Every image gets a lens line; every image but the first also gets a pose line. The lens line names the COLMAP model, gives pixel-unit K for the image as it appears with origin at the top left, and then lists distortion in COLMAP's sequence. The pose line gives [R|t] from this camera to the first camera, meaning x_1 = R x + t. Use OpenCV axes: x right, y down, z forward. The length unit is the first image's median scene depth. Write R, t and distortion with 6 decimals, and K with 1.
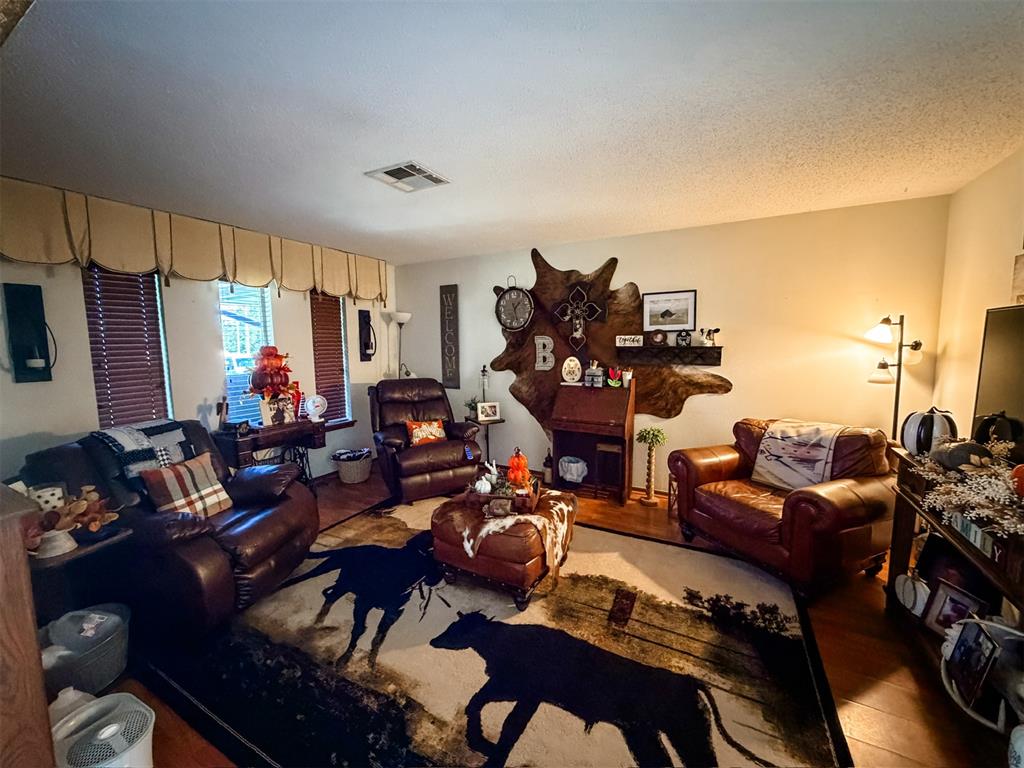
lens RADIAL K [[413.0, 0, 509.0], [0, 413.0, 383.7], [0, 0, 1]] dist [0.002008, -0.000126]
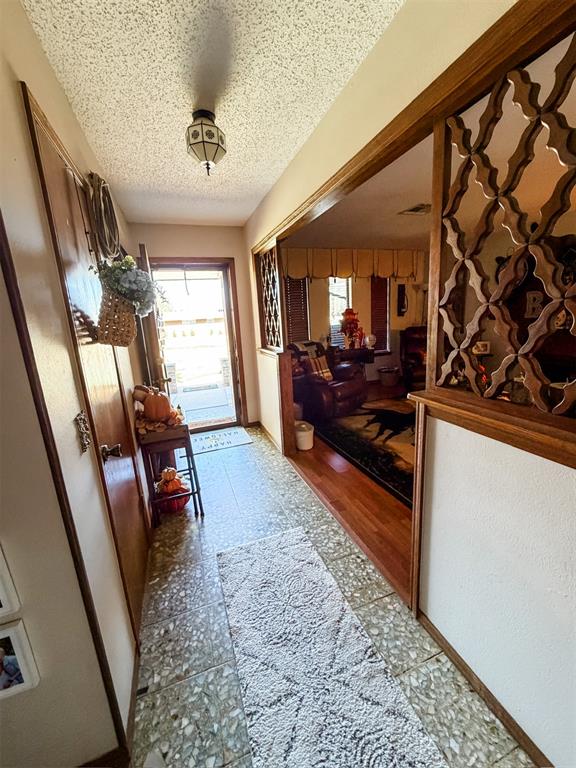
lens RADIAL K [[309.8, 0, 287.4], [0, 309.8, 383.5], [0, 0, 1]] dist [0.002008, -0.000126]
pose [[0.757208, 0.107579, -0.644253, 0.185837], [-0.017294, 0.989299, 0.144870, 0.054150], [0.652945, -0.098556, 0.750966, -0.339683]]
